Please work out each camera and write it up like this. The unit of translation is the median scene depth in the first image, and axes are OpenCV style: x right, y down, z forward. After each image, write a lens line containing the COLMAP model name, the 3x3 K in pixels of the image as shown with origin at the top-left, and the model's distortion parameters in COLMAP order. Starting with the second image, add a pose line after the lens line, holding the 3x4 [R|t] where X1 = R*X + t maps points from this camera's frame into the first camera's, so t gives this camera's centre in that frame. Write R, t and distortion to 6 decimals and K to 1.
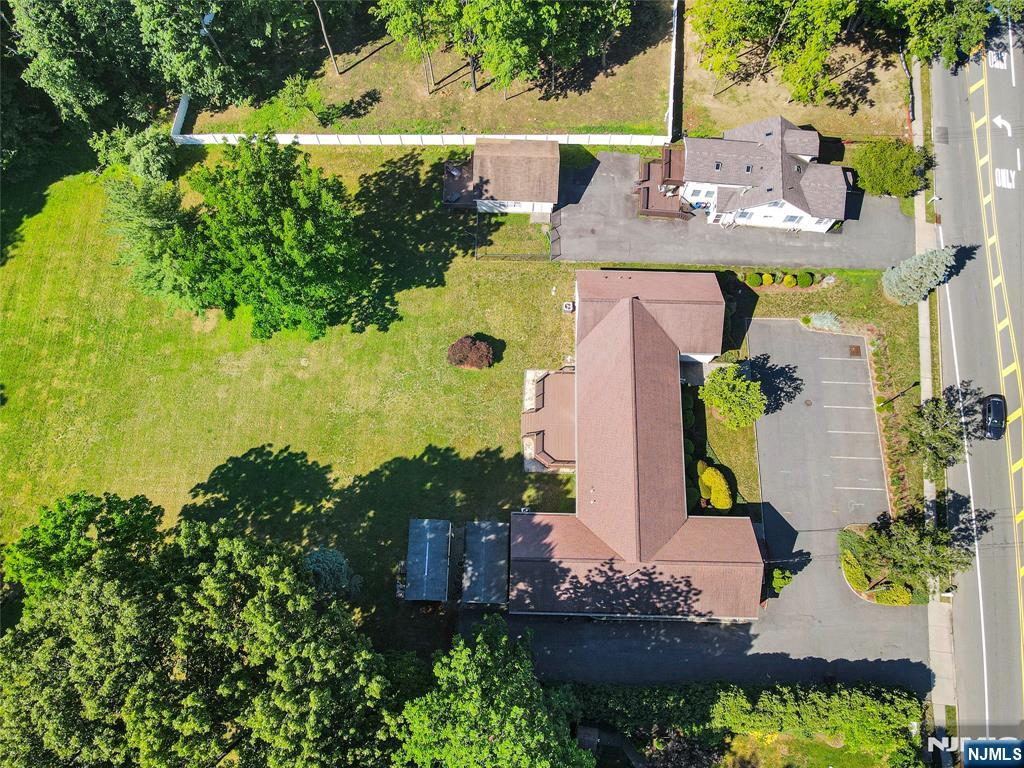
lens RADIAL K [[742.8, 0, 512.0], [0, 742.8, 384.0], [0, 0, 1]] dist [0.004359, 0.007447]
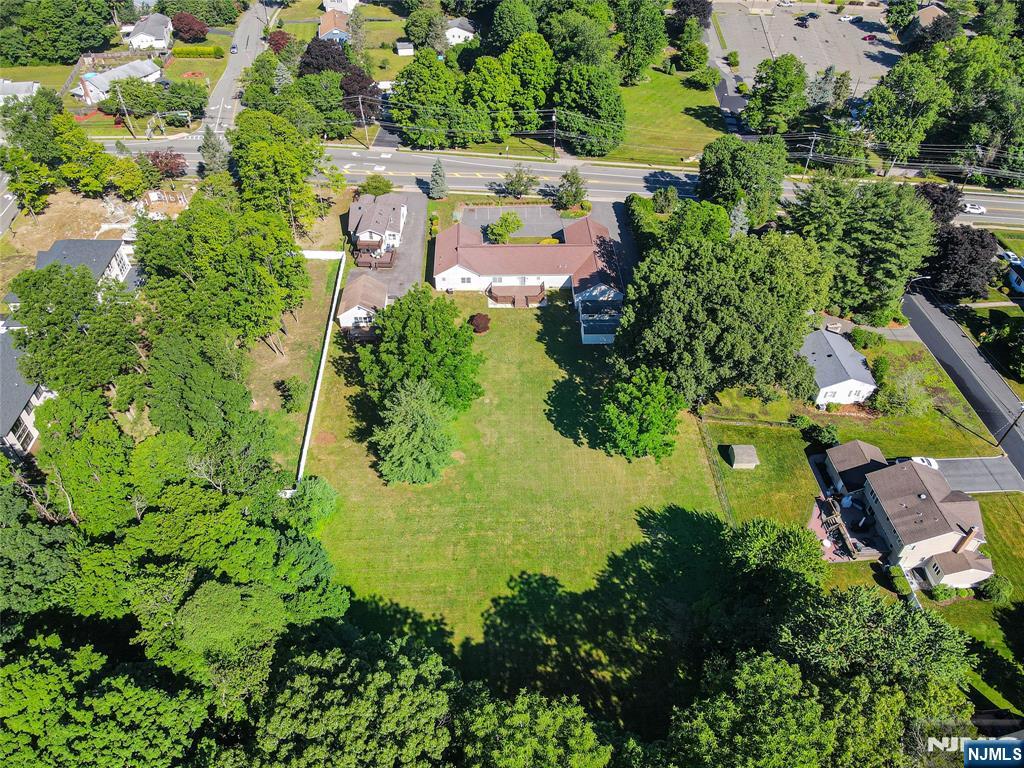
lens RADIAL K [[755.6, 0, 508.2], [0, 755.6, 381.5], [0, 0, 1]] dist [0.010124, 0.009151]
pose [[-0.055480, -0.685697, 0.725770, -1.317996], [0.946888, 0.194457, 0.256103, -0.374809], [-0.316740, 0.701432, 0.638490, -0.025821]]
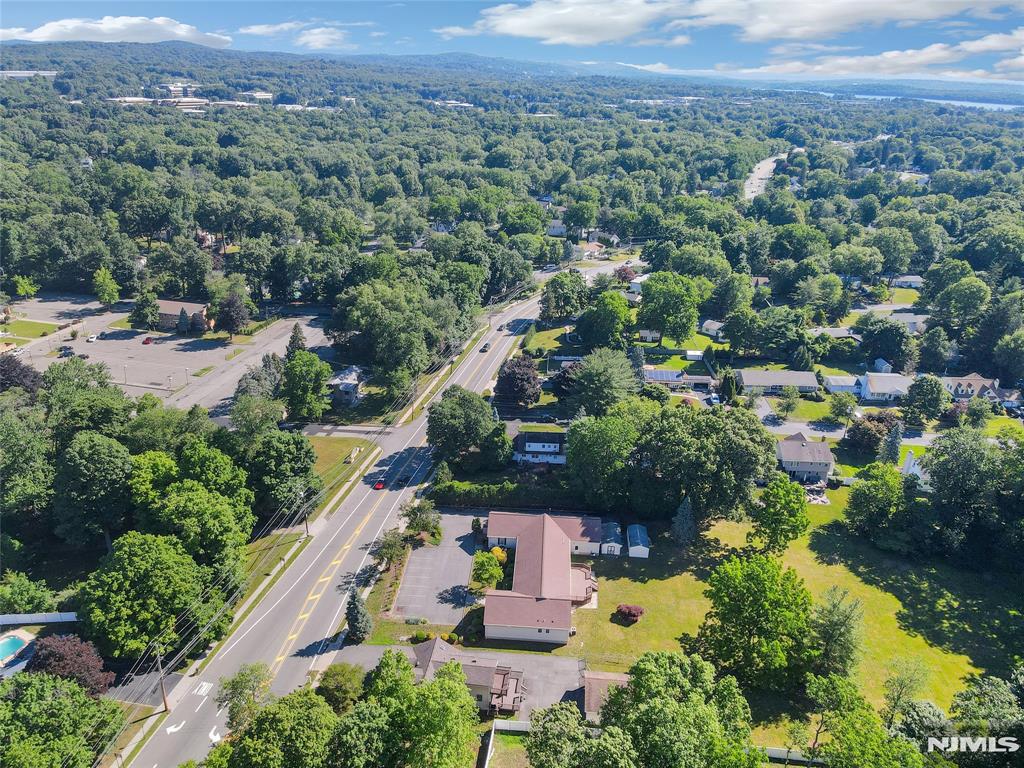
lens RADIAL K [[748.2, 0, 516.6], [0, 748.2, 383.5], [0, 0, 1]] dist [0.004229, 0.002414]
pose [[-0.998493, -0.052063, 0.017337, 0.189250], [0.022063, -0.091620, 0.995550, -1.605579], [-0.050242, 0.994432, 0.092630, 0.313279]]
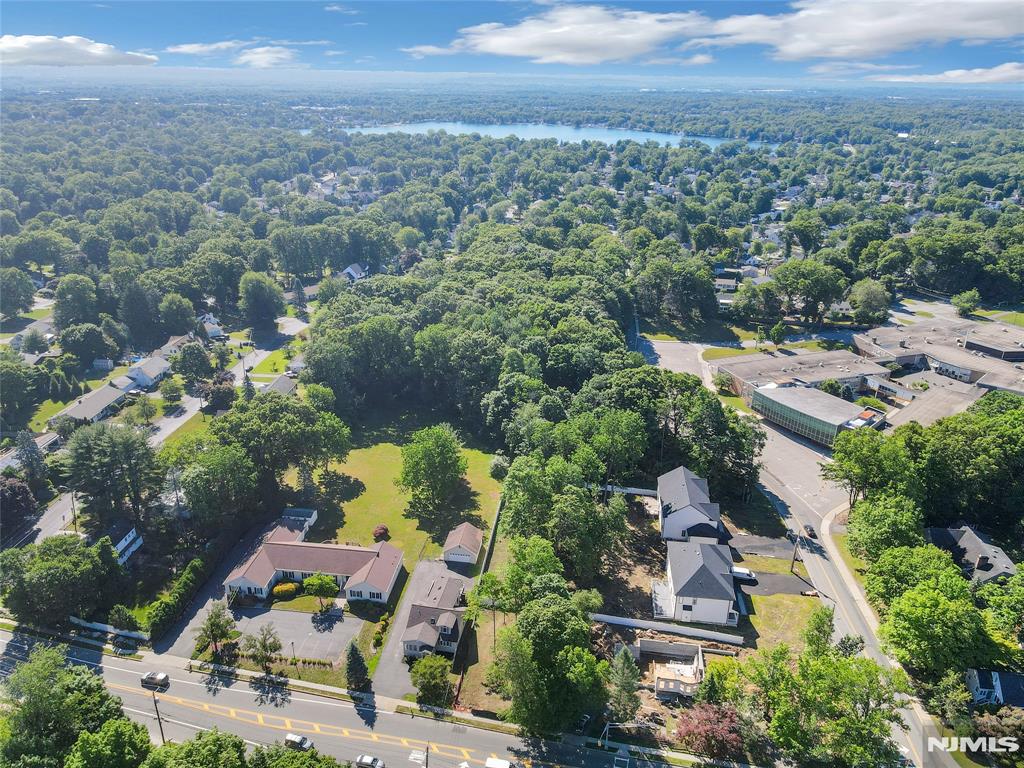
lens RADIAL K [[743.3, 0, 511.2], [0, 743.3, 393.0], [0, 0, 1]] dist [0.013007, 0.006402]
pose [[-0.093852, 0.377674, -0.921170, 1.756162], [-0.953104, 0.233313, 0.192763, -0.914561], [0.287722, 0.896062, 0.338066, -0.044994]]
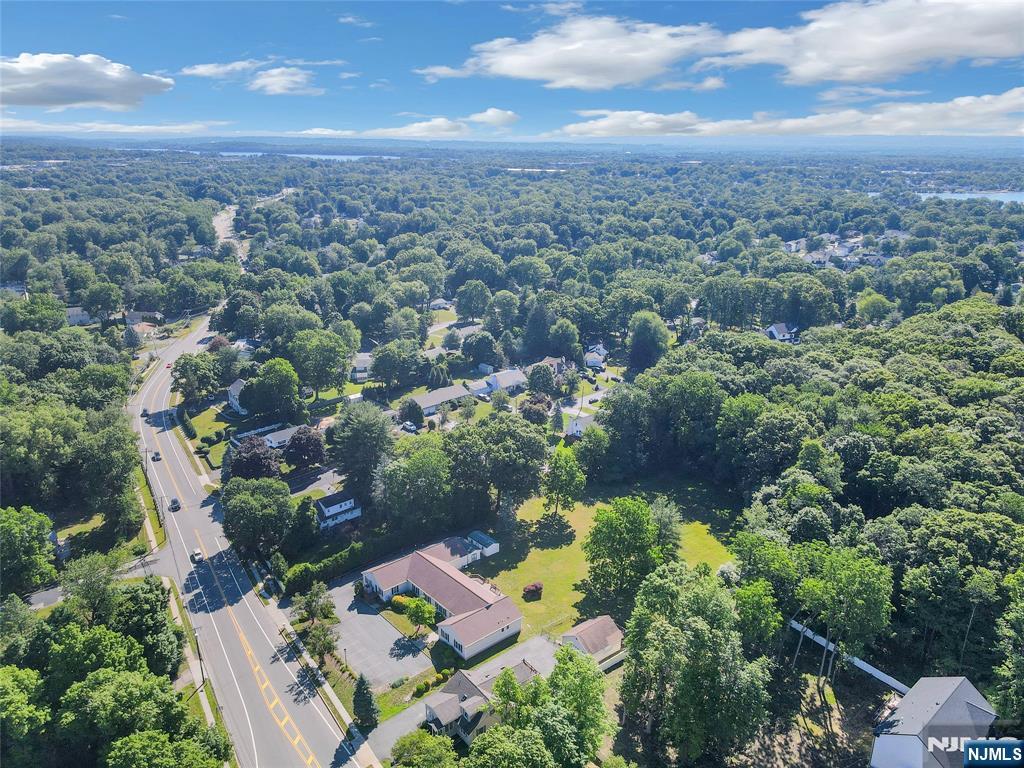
lens RADIAL K [[743.3, 0, 511.2], [0, 743.3, 393.0], [0, 0, 1]] dist [0.013007, 0.006402]
pose [[-0.739610, 0.203048, -0.641677, 1.136474], [-0.645810, 0.054321, 0.761563, -1.510660], [0.189490, 0.977661, 0.090954, 0.251632]]
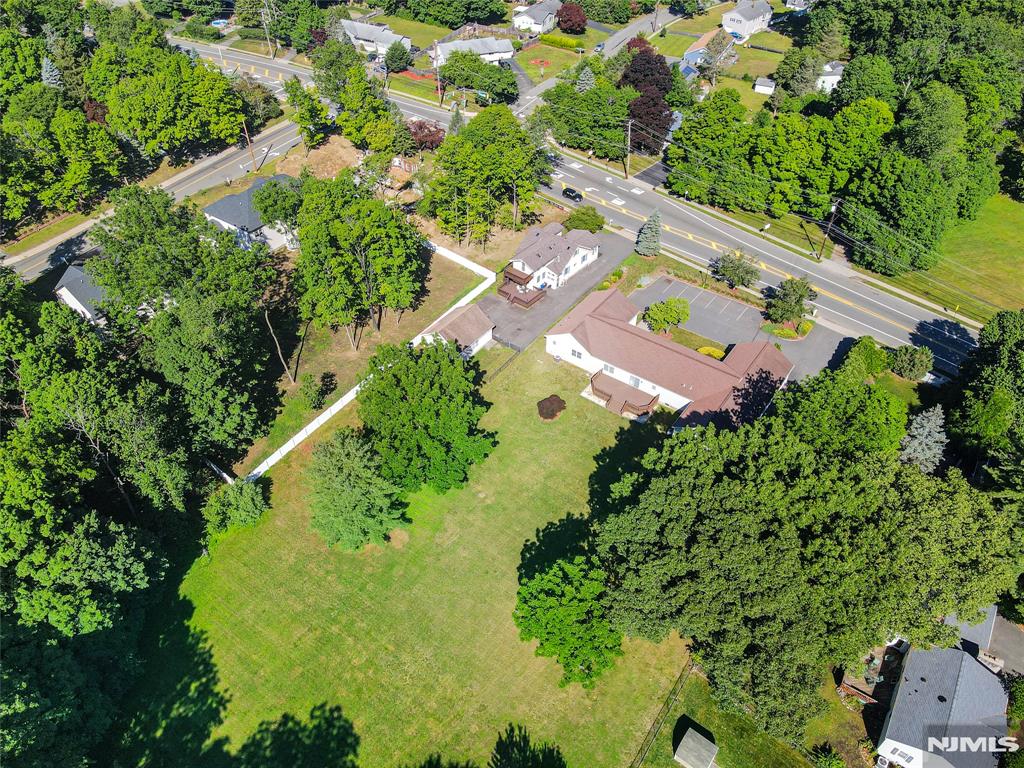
lens RADIAL K [[762.6, 0, 511.9], [0, 762.6, 372.7], [0, 0, 1]] dist [0.021752, 0.003236]
pose [[0.567422, -0.552413, 0.610633, -0.886817], [0.784080, 0.588975, -0.195775, 0.135361], [-0.251499, 0.589872, 0.767333, -0.121687]]
